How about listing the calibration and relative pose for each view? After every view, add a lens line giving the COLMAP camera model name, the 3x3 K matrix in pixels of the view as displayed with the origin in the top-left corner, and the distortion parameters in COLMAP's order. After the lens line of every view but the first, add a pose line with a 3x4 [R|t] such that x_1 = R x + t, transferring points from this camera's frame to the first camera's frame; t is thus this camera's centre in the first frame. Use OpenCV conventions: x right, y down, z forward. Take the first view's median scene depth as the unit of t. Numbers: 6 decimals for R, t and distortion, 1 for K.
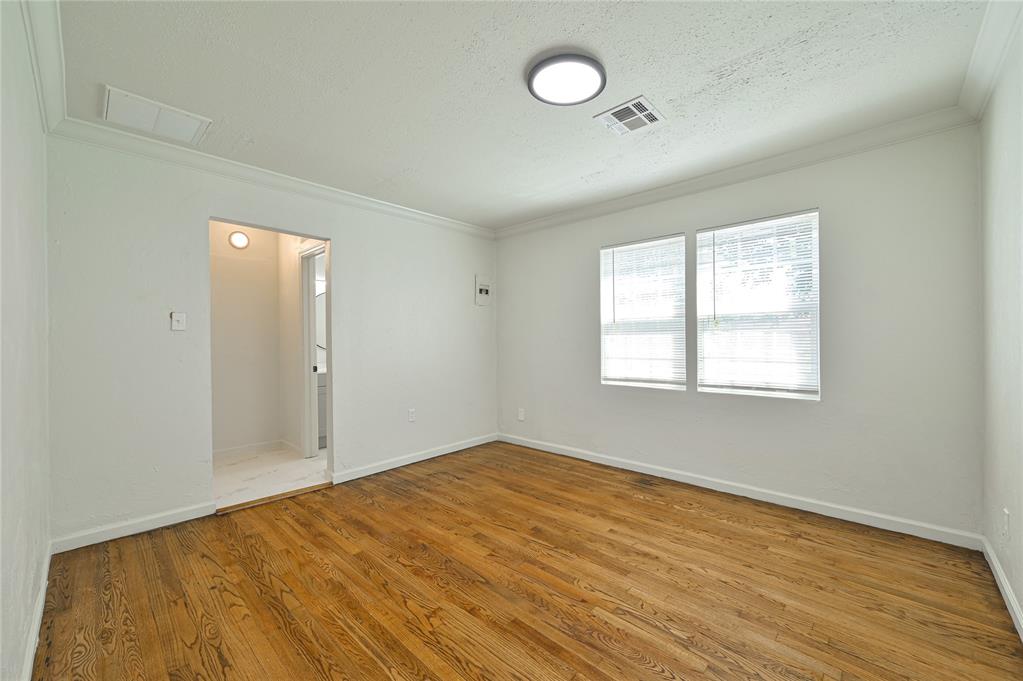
lens RADIAL K [[403.6, 0, 514.4], [0, 403.6, 340.6], [0, 0, 1]] dist [0.000488, 0.000041]
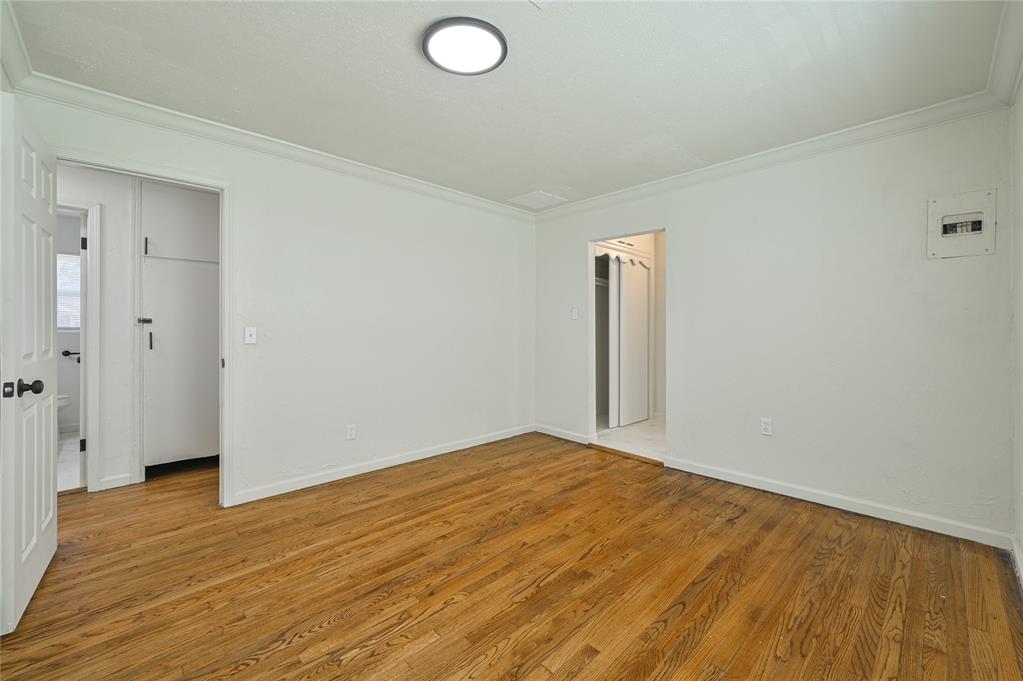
lens RADIAL K [[413.3, 0, 517.6], [0, 413.3, 327.3], [0, 0, 1]] dist [-0.000021, 0.000125]
pose [[-0.049262, 0.006991, -0.998761, 0.741731], [-0.002009, 0.999973, 0.007099, -0.004903], [0.998784, 0.002356, -0.049247, 0.806385]]
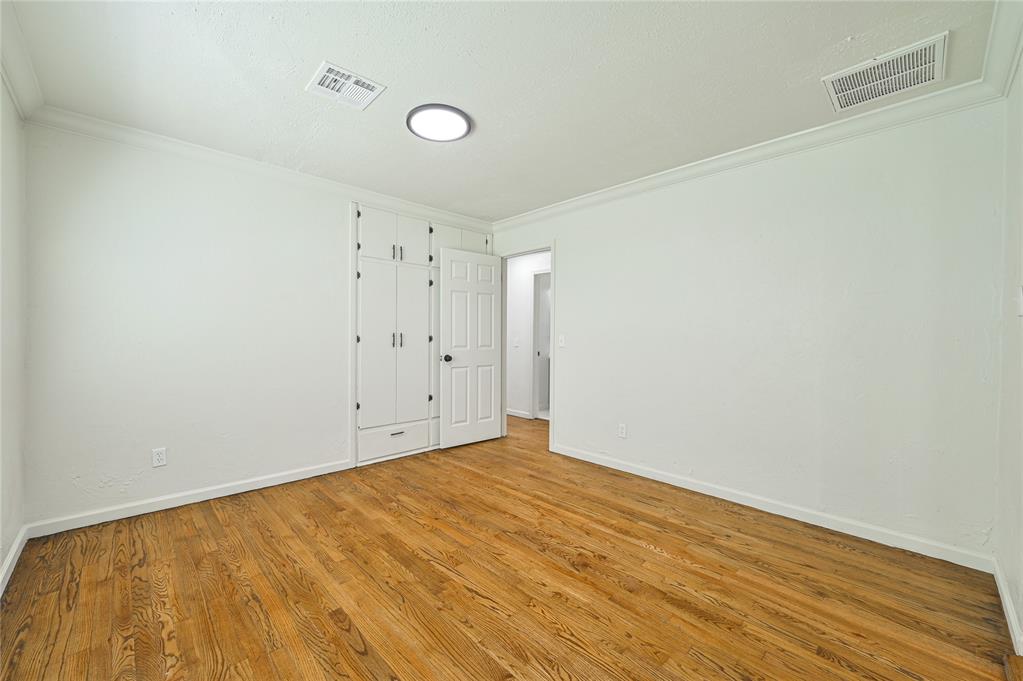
lens RADIAL K [[403.6, 0, 514.4], [0, 403.6, 340.6], [0, 0, 1]] dist [0.000488, 0.000041]
pose [[-0.998849, 0.001690, 0.047940, -0.108742], [0.002382, 0.999894, 0.014377, 0.000497], [-0.047911, 0.014474, -0.998747, 1.534300]]
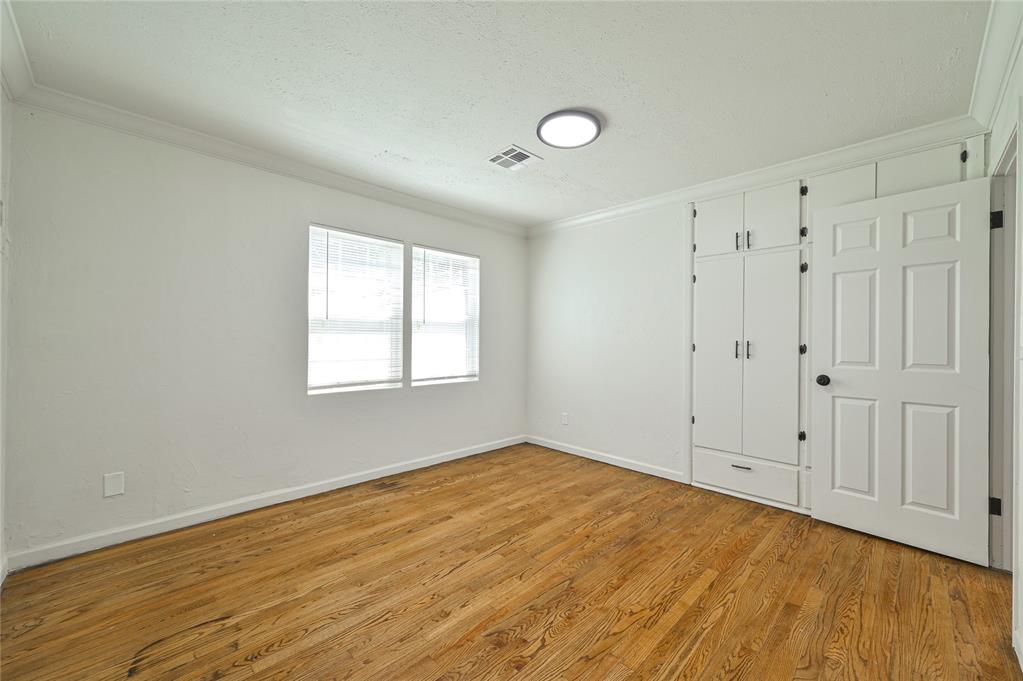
lens RADIAL K [[403.6, 0, 514.4], [0, 403.6, 340.6], [0, 0, 1]] dist [0.000488, 0.000041]
pose [[0.036975, 0.007299, 0.999290, -0.756054], [-0.007541, 0.999947, -0.007025, 0.004714], [-0.999288, -0.007275, 0.037028, 0.768351]]
